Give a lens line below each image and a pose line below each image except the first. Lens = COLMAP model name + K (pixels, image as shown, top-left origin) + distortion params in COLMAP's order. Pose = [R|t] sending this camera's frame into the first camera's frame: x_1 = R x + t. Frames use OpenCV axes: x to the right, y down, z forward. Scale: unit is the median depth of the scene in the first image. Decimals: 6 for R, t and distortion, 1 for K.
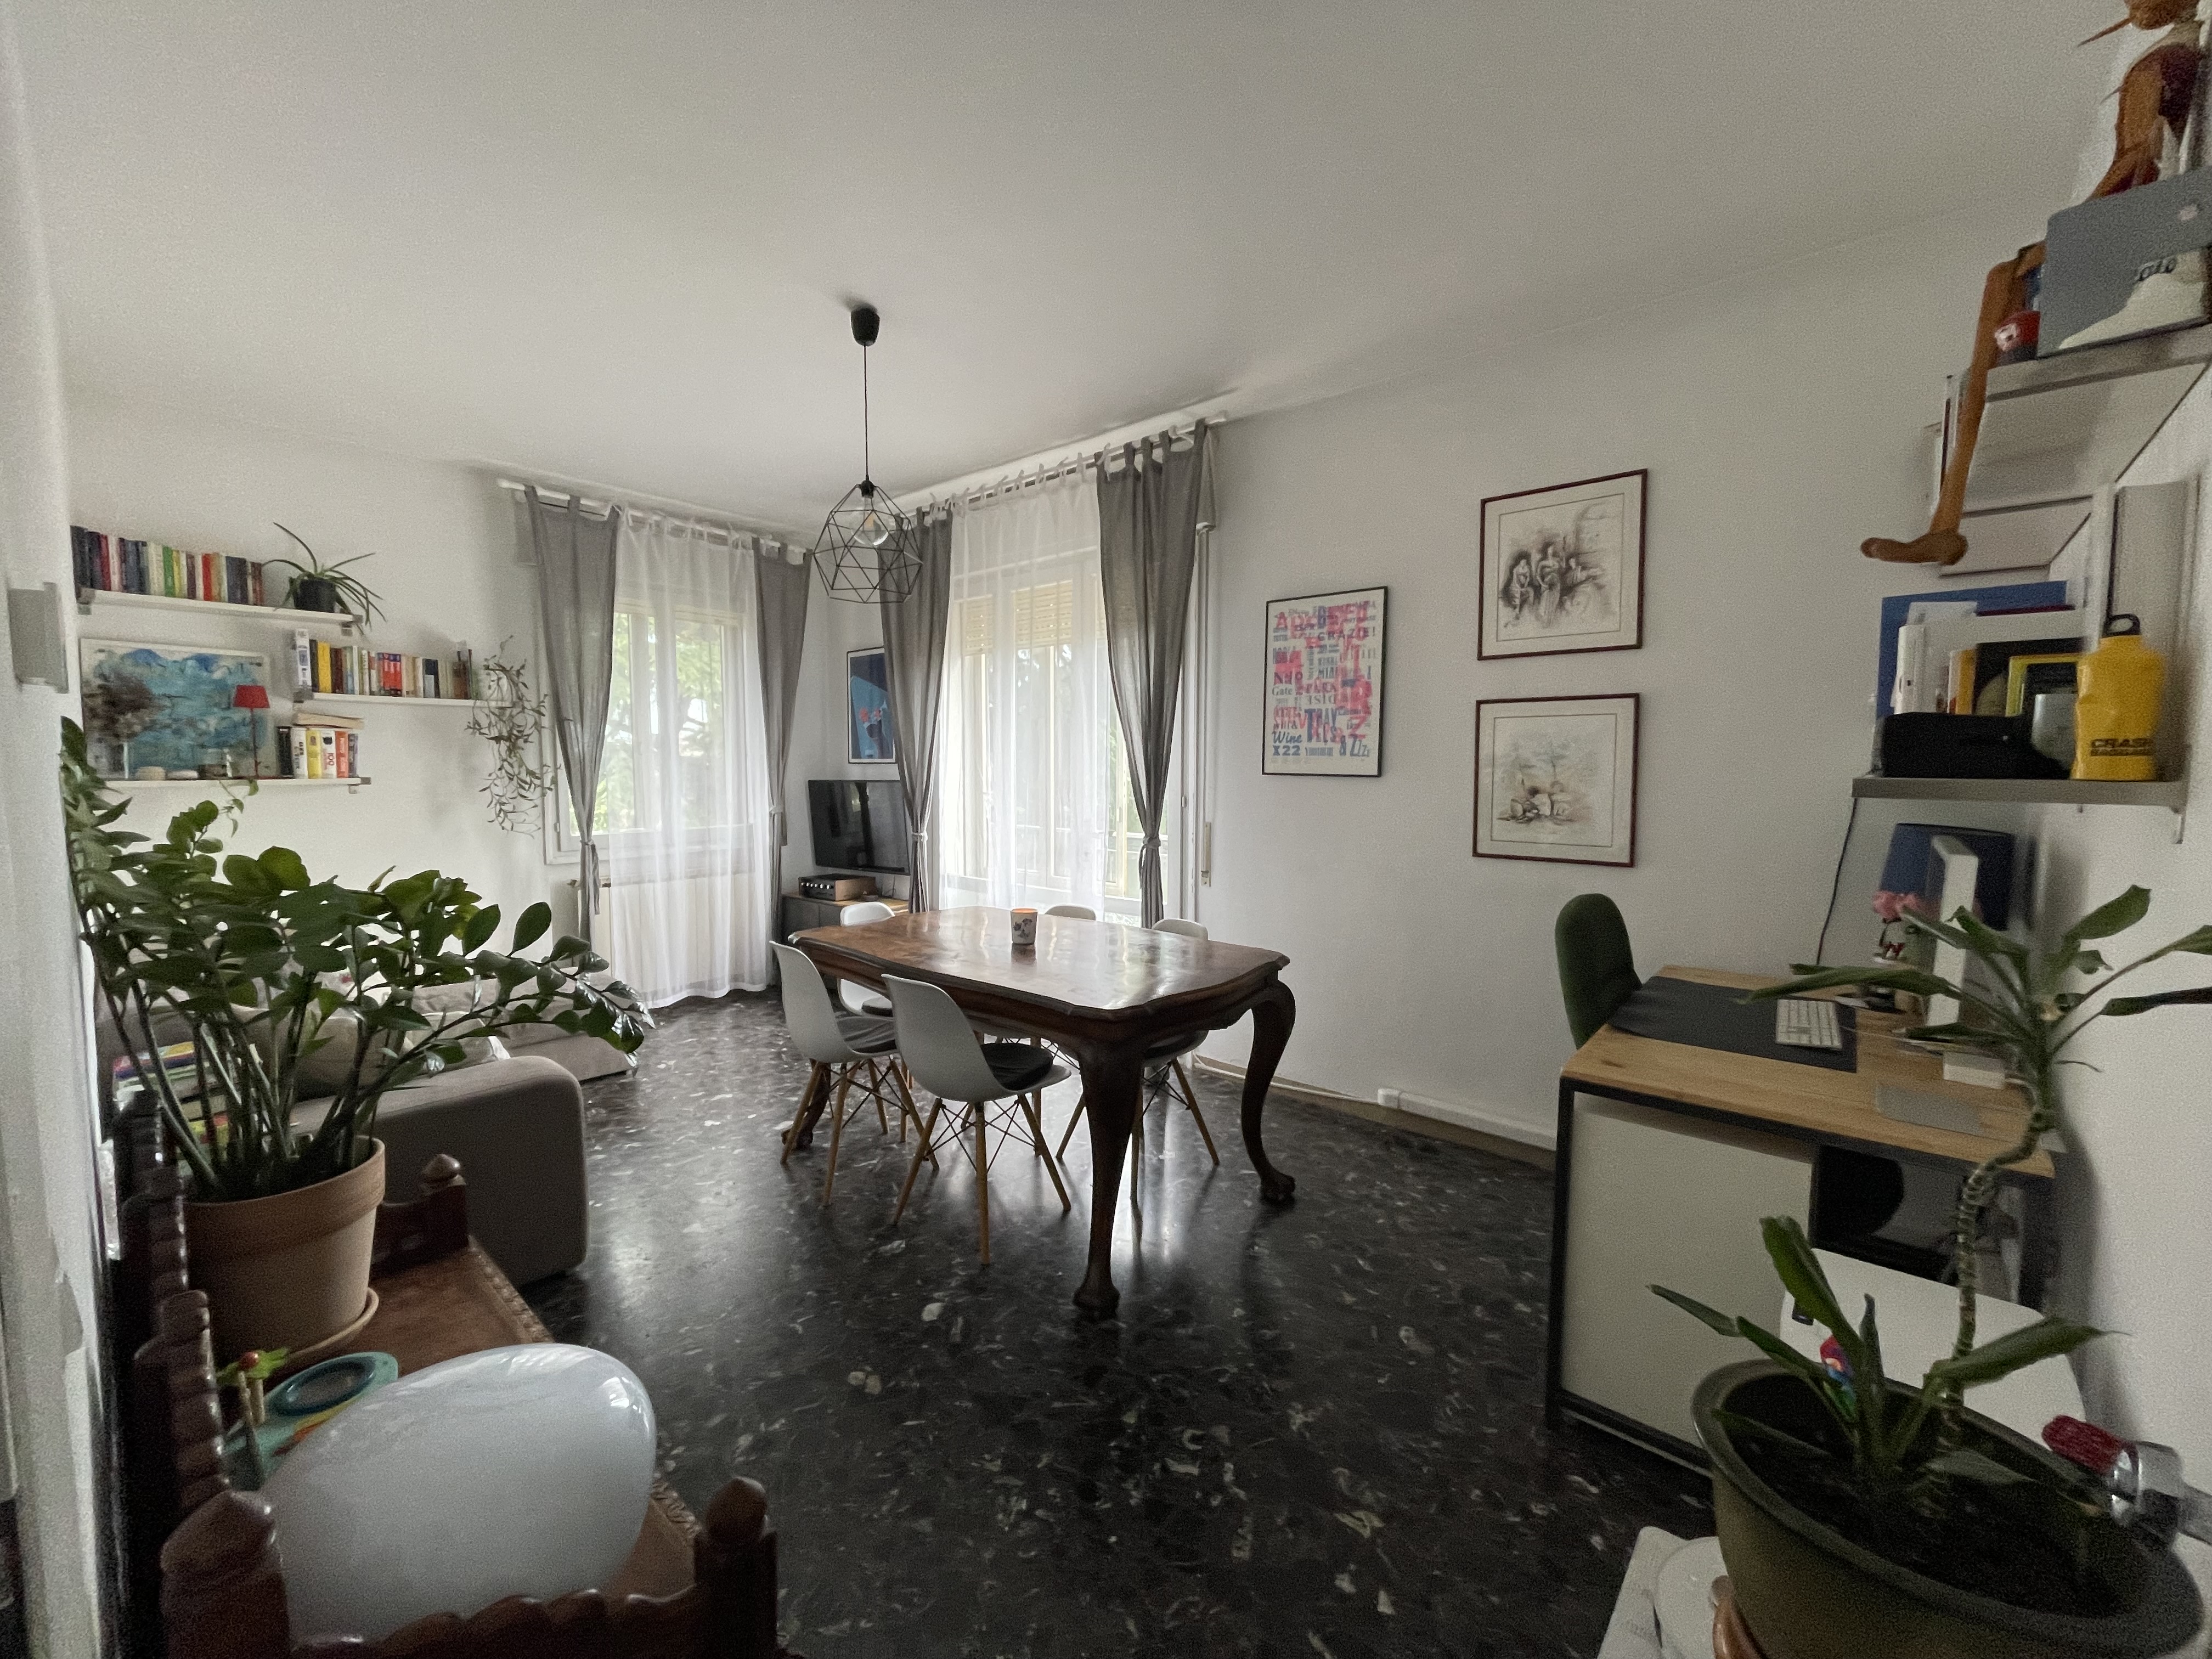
lens RADIAL K [[887.5, 0, 1106.0], [0, 887.5, 829.5], [0, 0, 1]] dist [-0.001947, -0.000042]
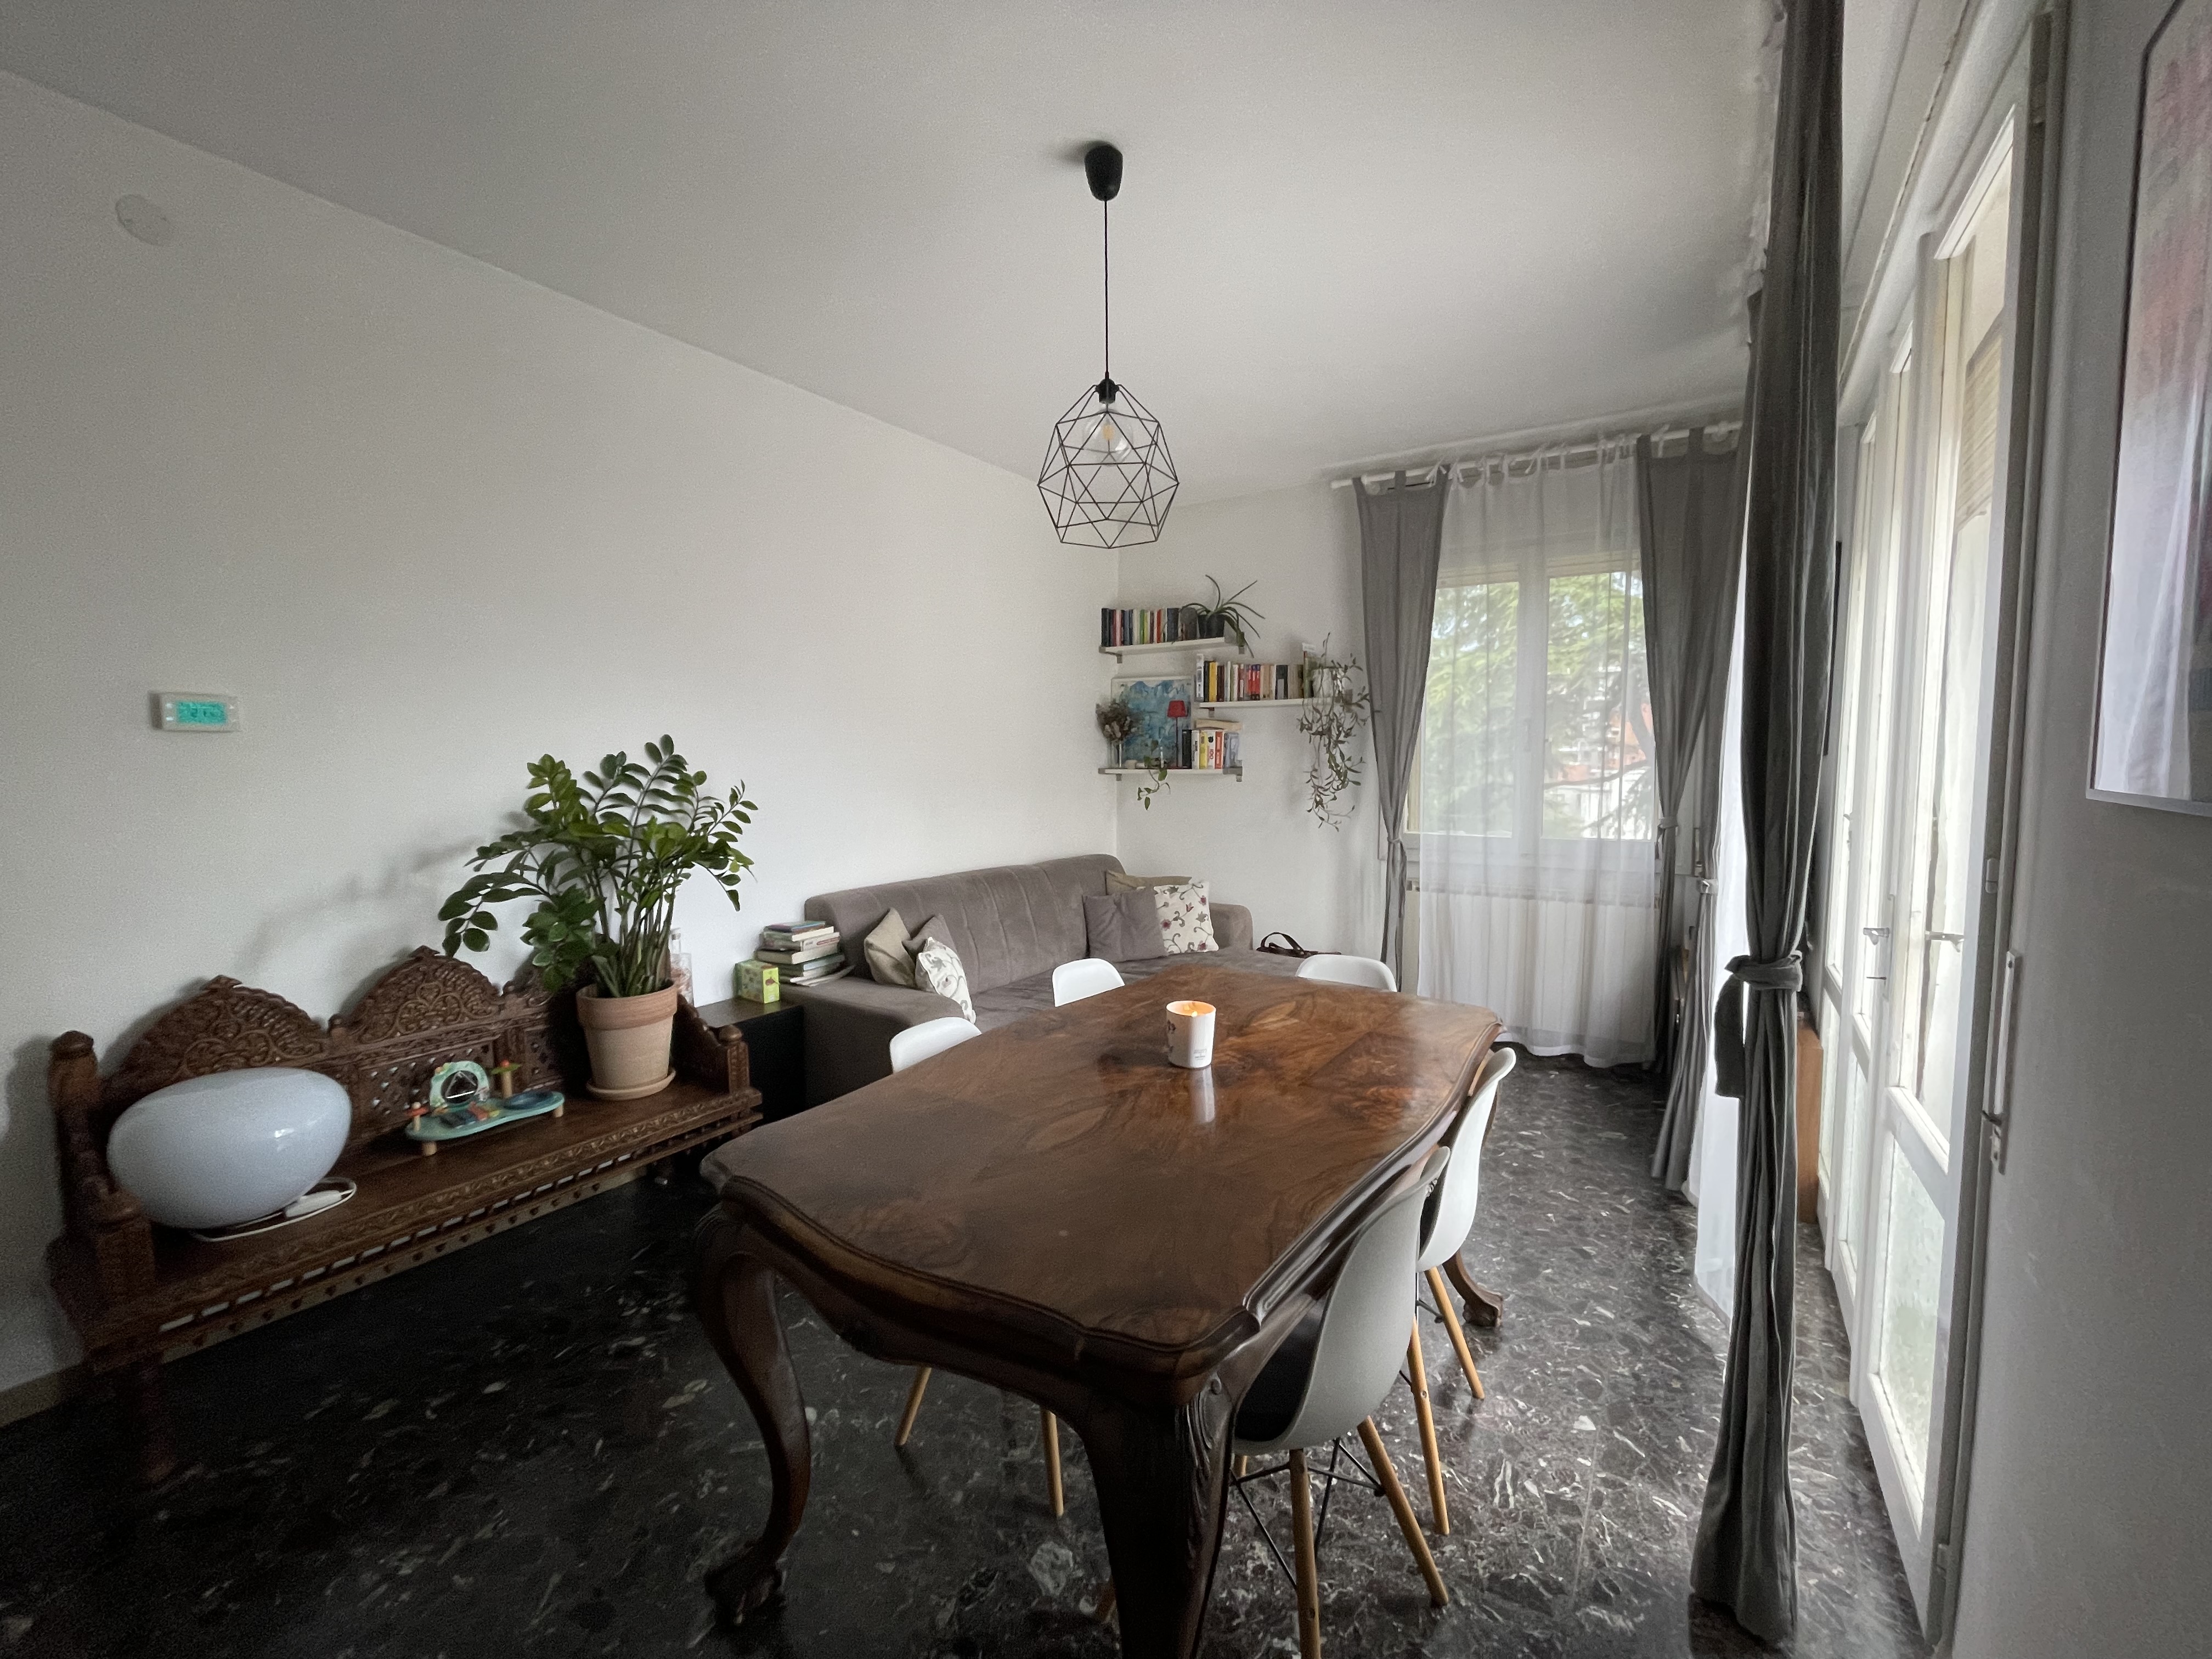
lens RADIAL K [[887.5, 0, 1106.0], [0, 887.5, 829.5], [0, 0, 1]] dist [-0.001947, -0.000042]
pose [[0.125950, 0.079117, -0.988877, 0.364410], [-0.070724, 0.994995, 0.070598, -0.049454], [0.989512, 0.061045, 0.130915, 0.672617]]
